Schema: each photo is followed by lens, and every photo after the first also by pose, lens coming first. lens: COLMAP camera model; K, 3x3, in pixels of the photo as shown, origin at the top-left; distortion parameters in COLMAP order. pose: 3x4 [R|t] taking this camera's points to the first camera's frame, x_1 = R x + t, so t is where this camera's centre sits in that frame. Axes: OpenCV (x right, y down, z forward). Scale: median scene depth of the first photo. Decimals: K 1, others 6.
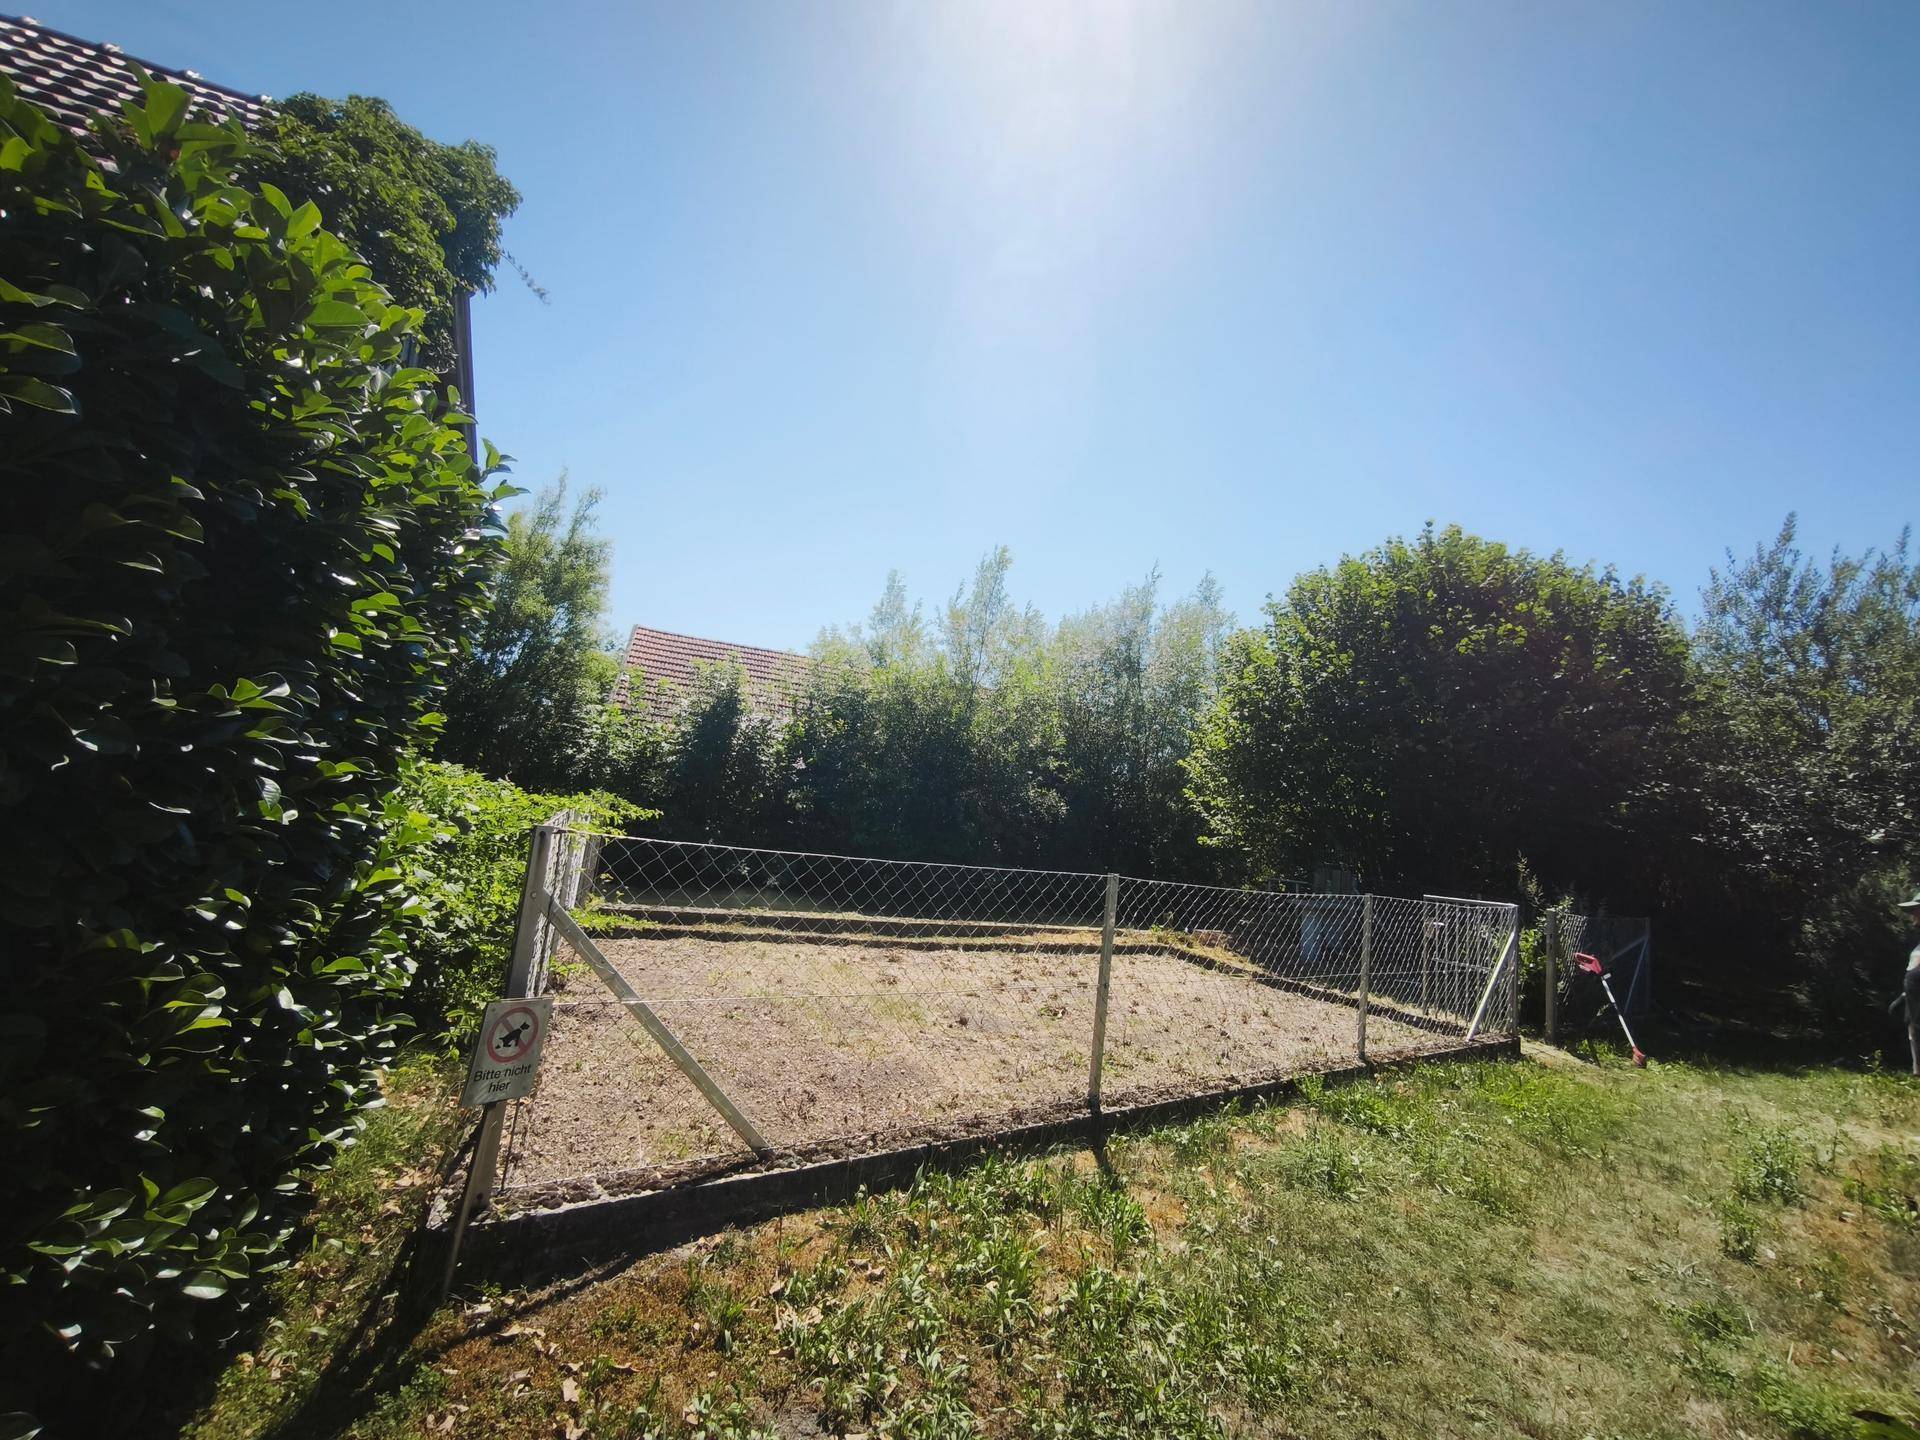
lens RADIAL K [[833.6, 0, 952.3], [0, 833.6, 709.7], [0, 0, 1]] dist [-0.003733, 0.000487]
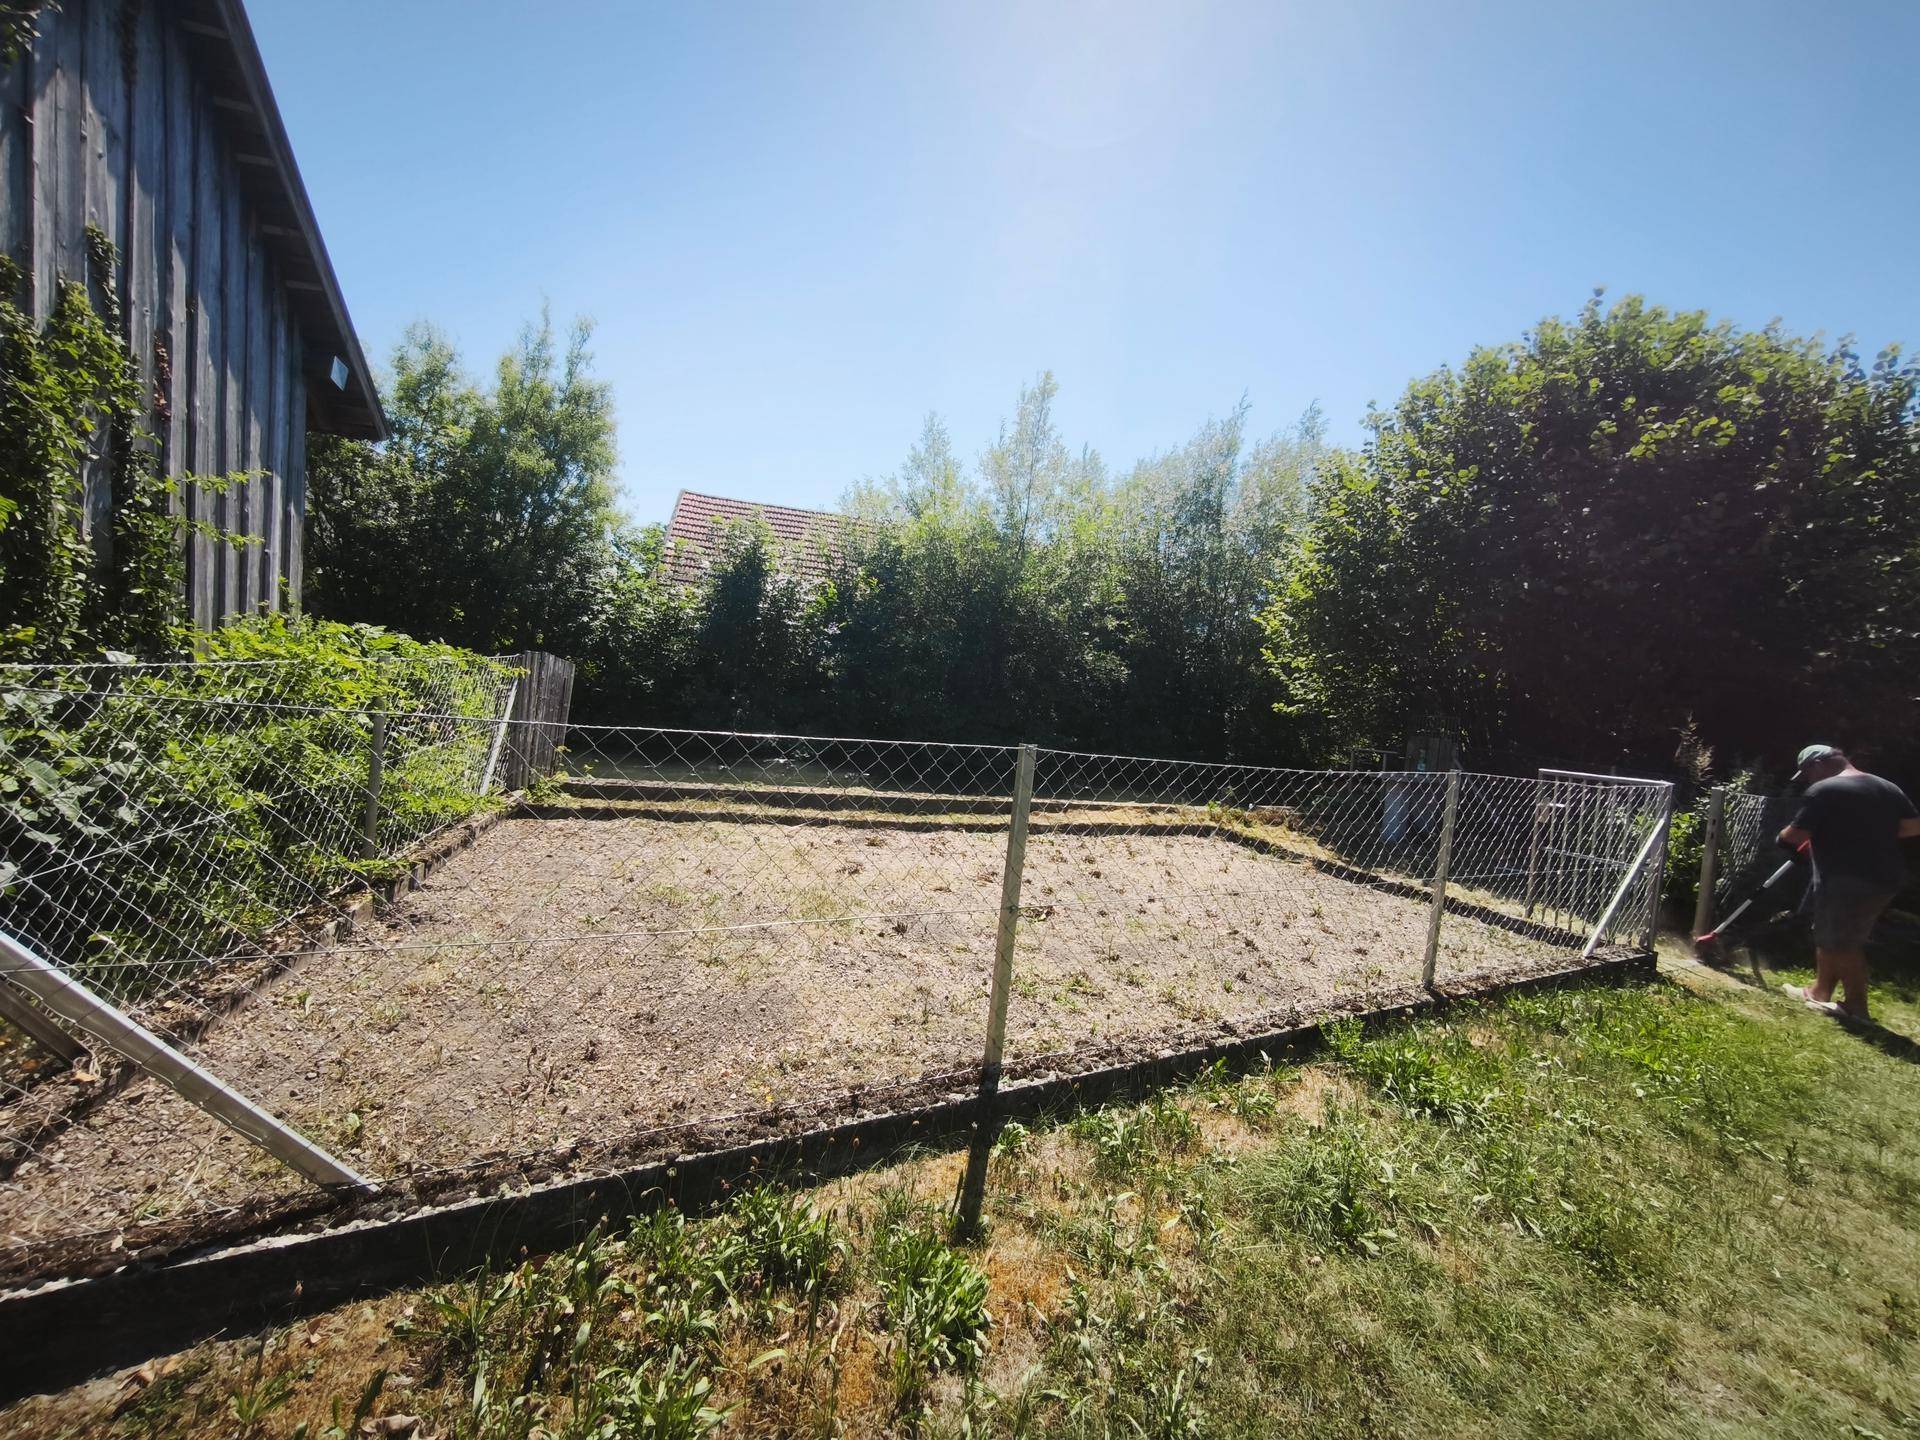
lens RADIAL K [[818.0, 0, 965.6], [0, 818.0, 718.7], [0, 0, 1]] dist [-0.000700, -0.000987]
pose [[0.993945, -0.007167, -0.109645, 0.172965], [0.024889, 0.986620, 0.161126, 0.058042], [0.107023, -0.162880, 0.980824, 0.296993]]
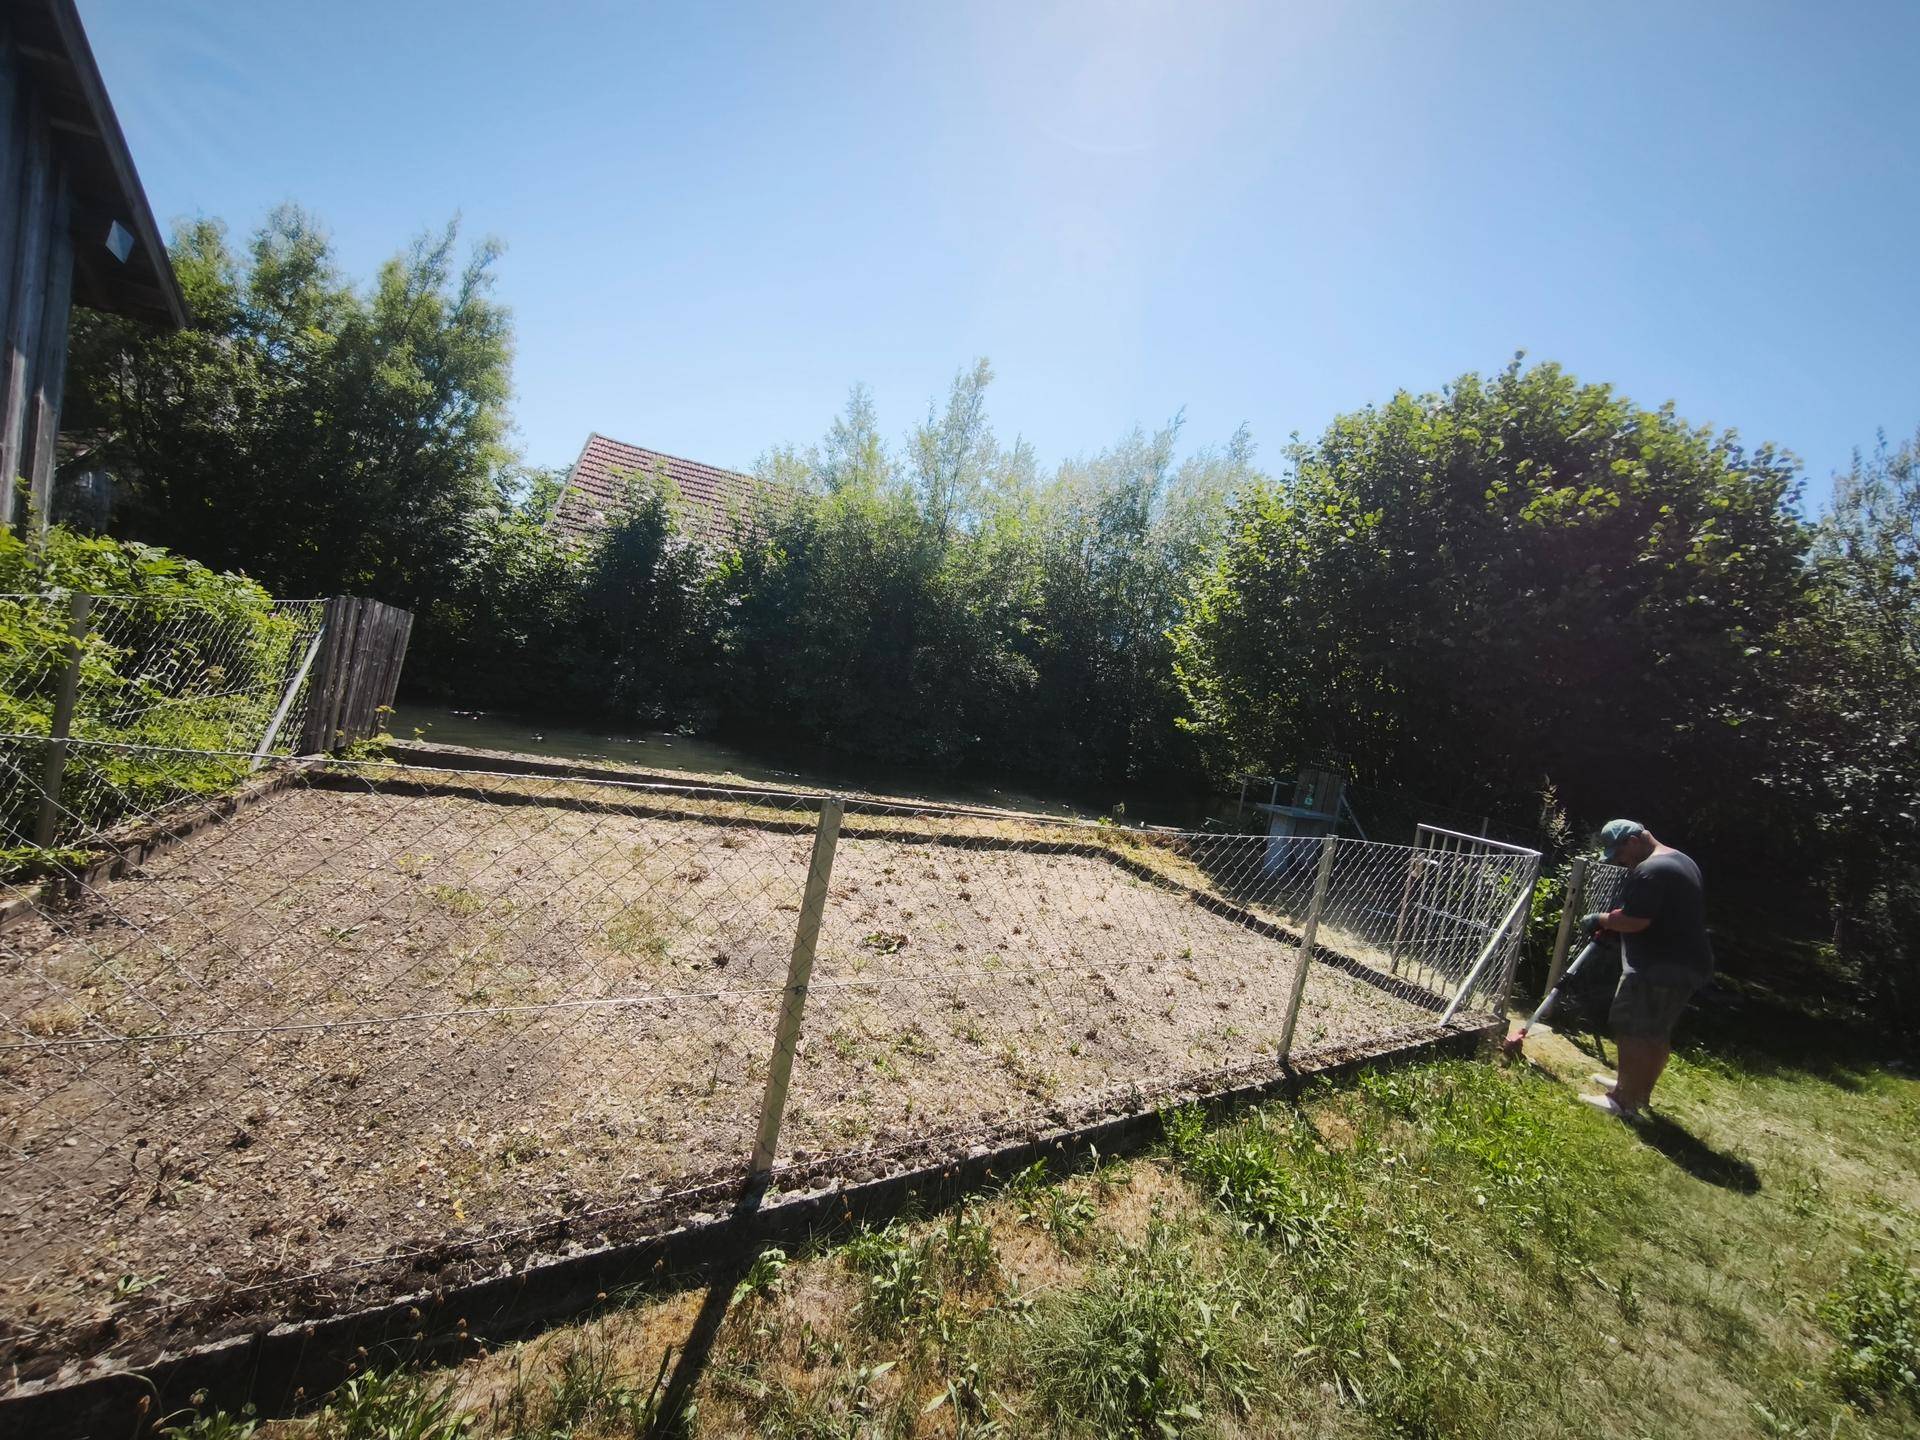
lens RADIAL K [[814.2, 0, 969.7], [0, 814.2, 714.0], [0, 0, 1]] dist [-0.001017, 0.000741]
pose [[0.996287, 0.085639, -0.008853, 0.224125], [-0.082819, 0.981391, 0.173241, 0.039196], [0.023525, -0.171864, 0.984840, 0.394445]]
